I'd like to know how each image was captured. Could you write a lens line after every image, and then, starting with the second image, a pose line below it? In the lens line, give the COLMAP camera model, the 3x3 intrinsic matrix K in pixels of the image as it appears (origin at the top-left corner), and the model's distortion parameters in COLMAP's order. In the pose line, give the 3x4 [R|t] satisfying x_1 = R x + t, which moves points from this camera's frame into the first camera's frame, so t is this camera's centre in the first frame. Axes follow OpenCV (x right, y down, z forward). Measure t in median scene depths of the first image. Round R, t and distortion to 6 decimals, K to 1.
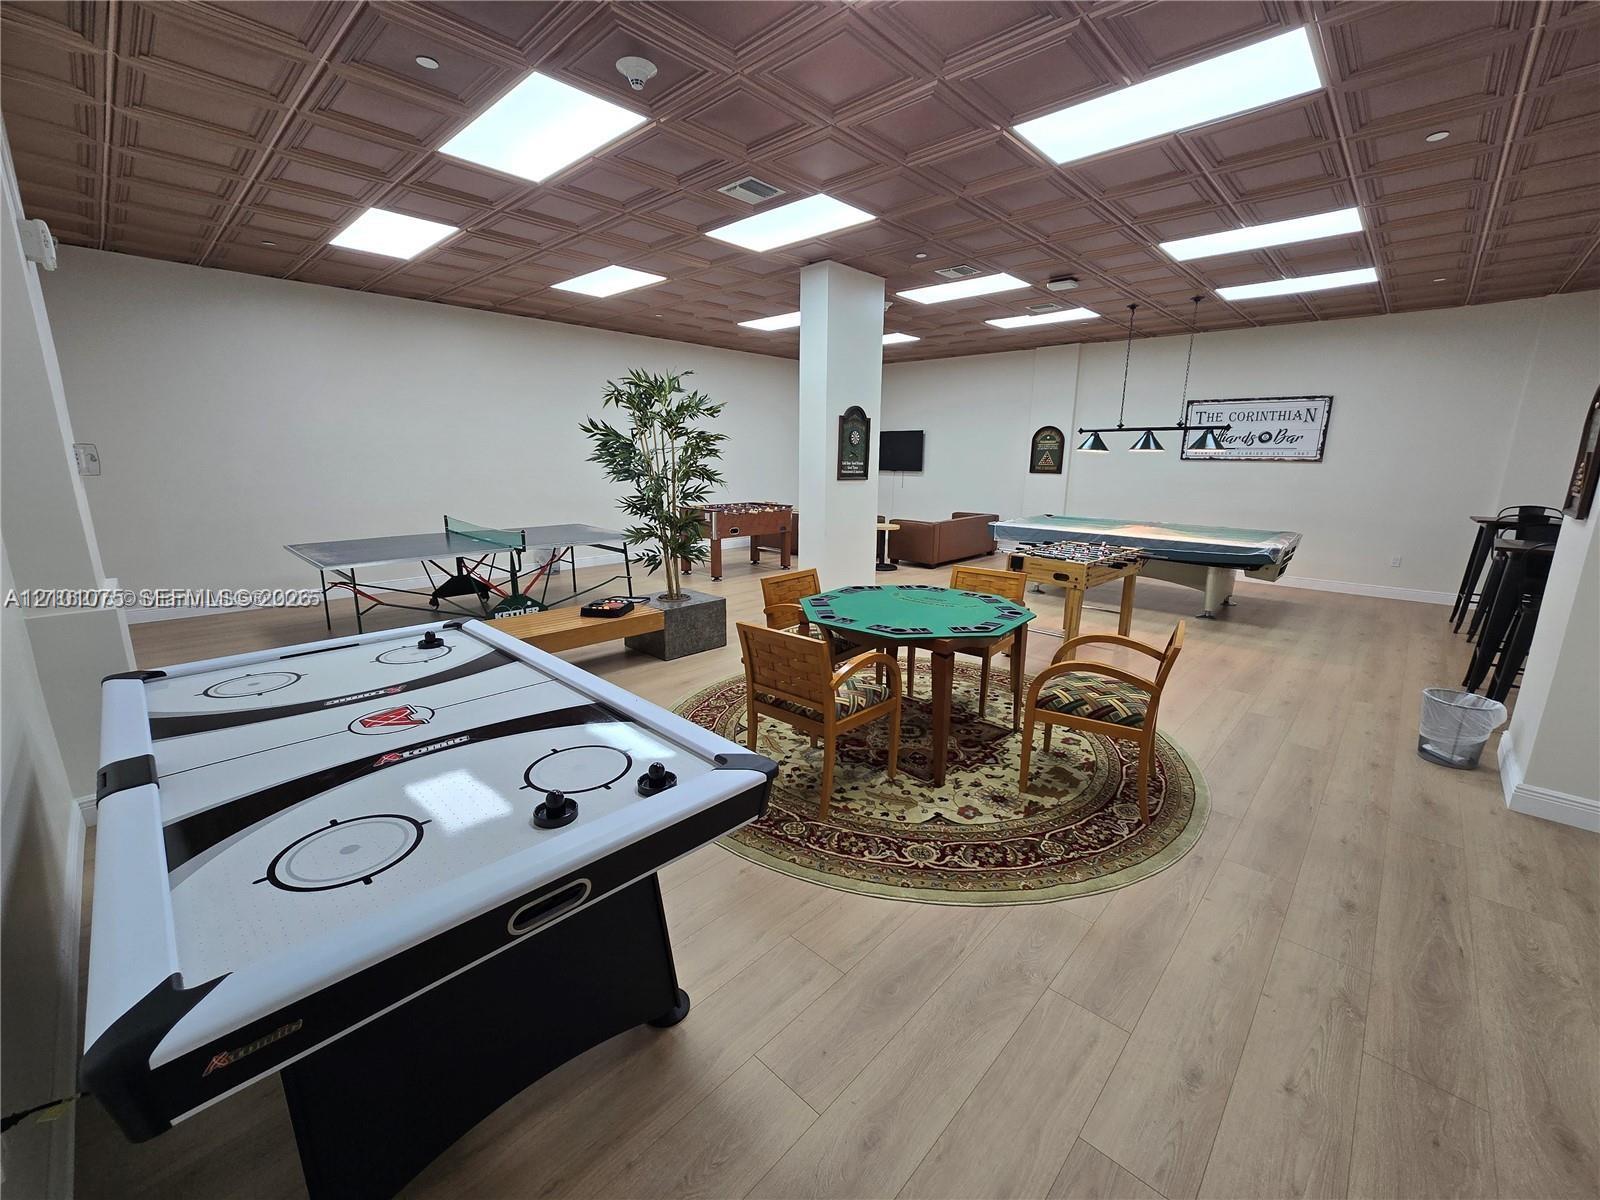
lens RADIAL K [[652.5, 0, 803.6], [0, 652.5, 599.6], [0, 0, 1]] dist [-0.002799, -0.000563]
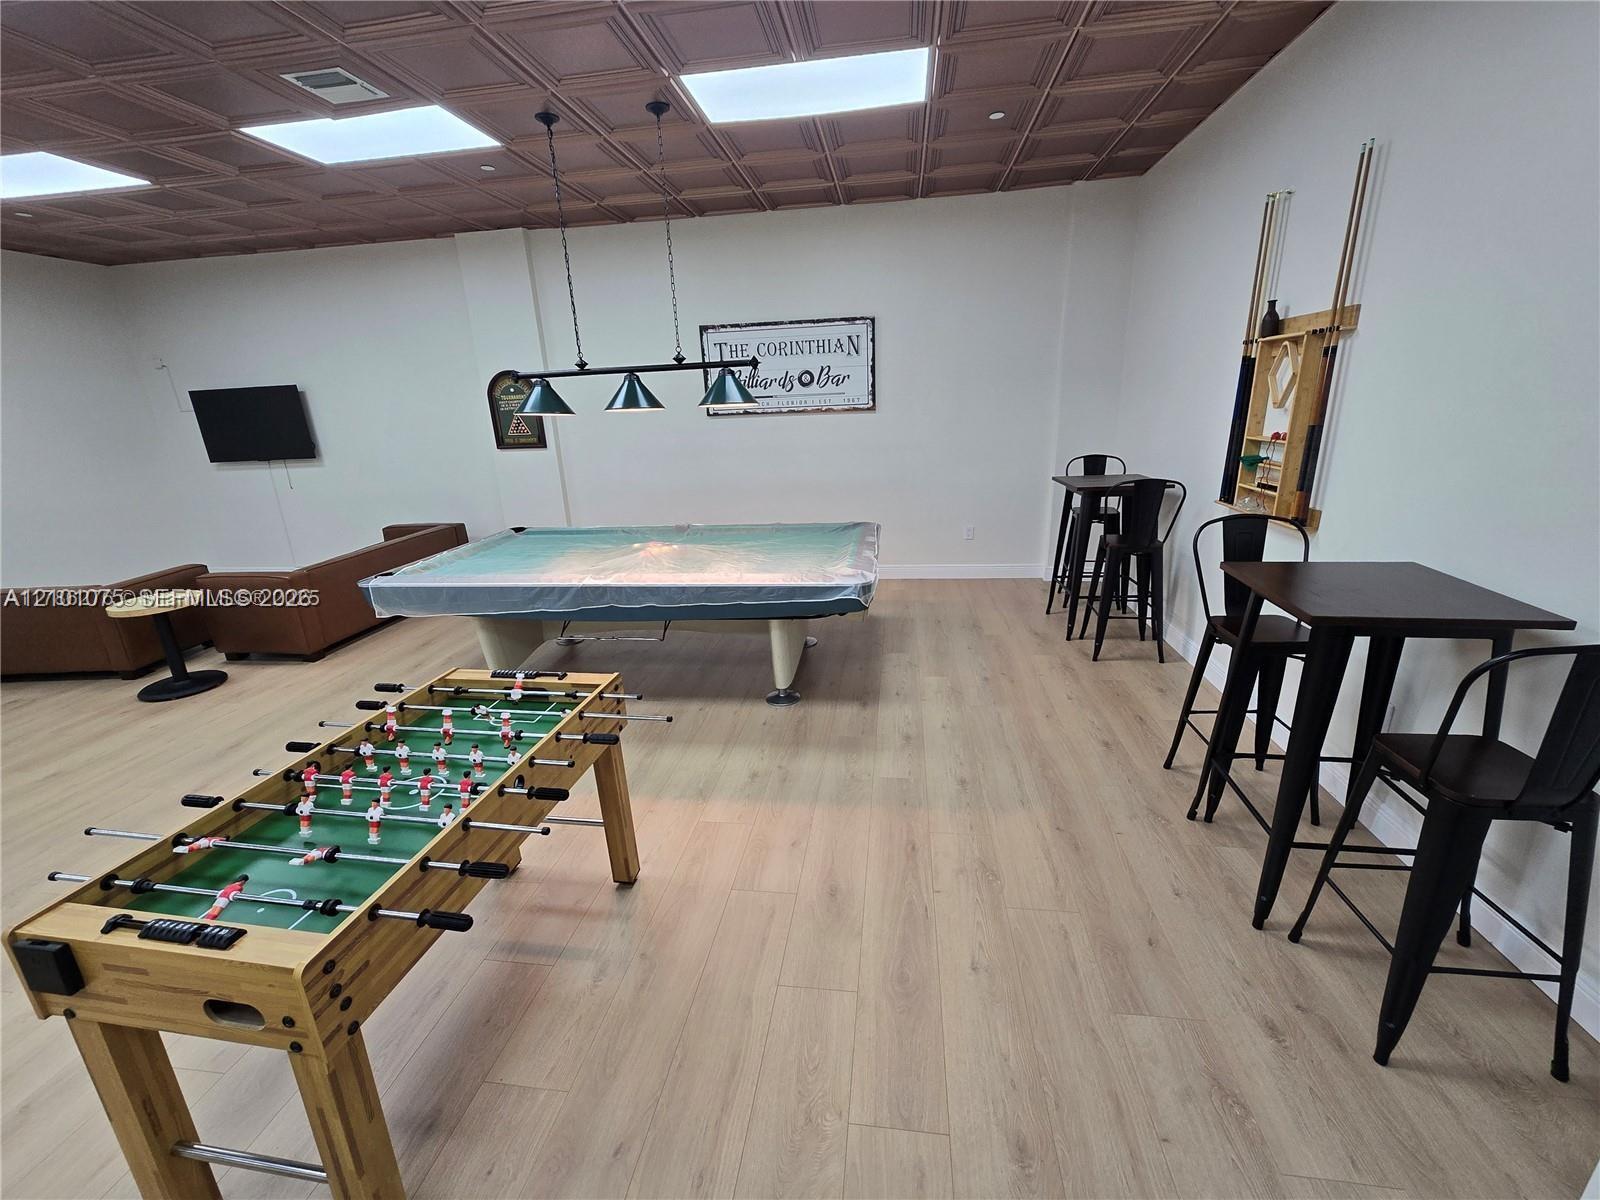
lens RADIAL K [[652.5, 0, 803.6], [0, 652.5, 599.6], [0, 0, 1]] dist [-0.002799, -0.000563]
pose [[0.816770, -0.211251, 0.536898, 0.433109], [0.172508, 0.977406, 0.122143, -0.159519], [-0.550570, -0.007143, 0.834758, 0.641646]]
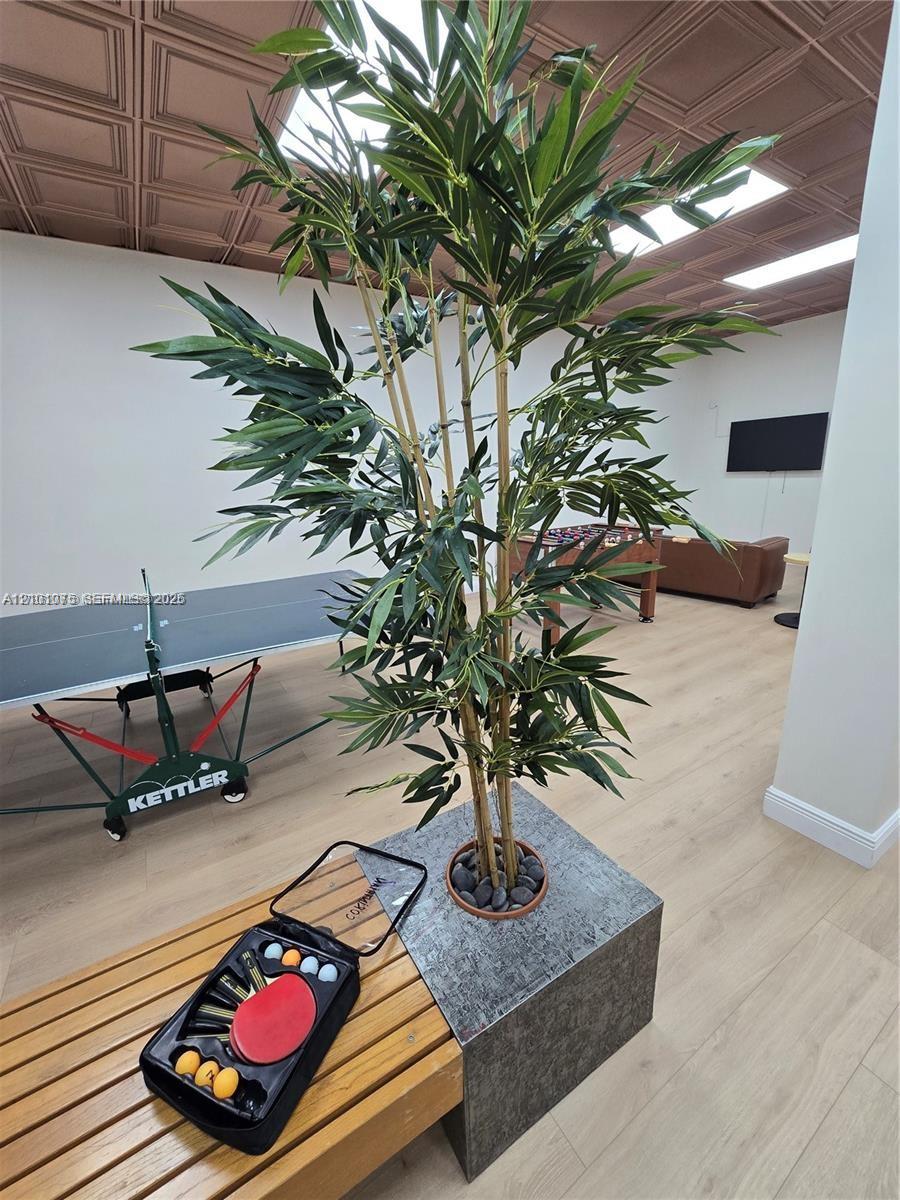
lens RADIAL K [[489.4, 0, 450.0], [0, 489.4, 600.0], [0, 0, 1]] dist [-0.002799, -0.000563]
pose [[0.965448, 0.019238, -0.259886, -0.163856], [-0.007913, 0.998976, 0.044551, -0.157256], [0.260477, -0.040955, 0.964611, 0.780222]]
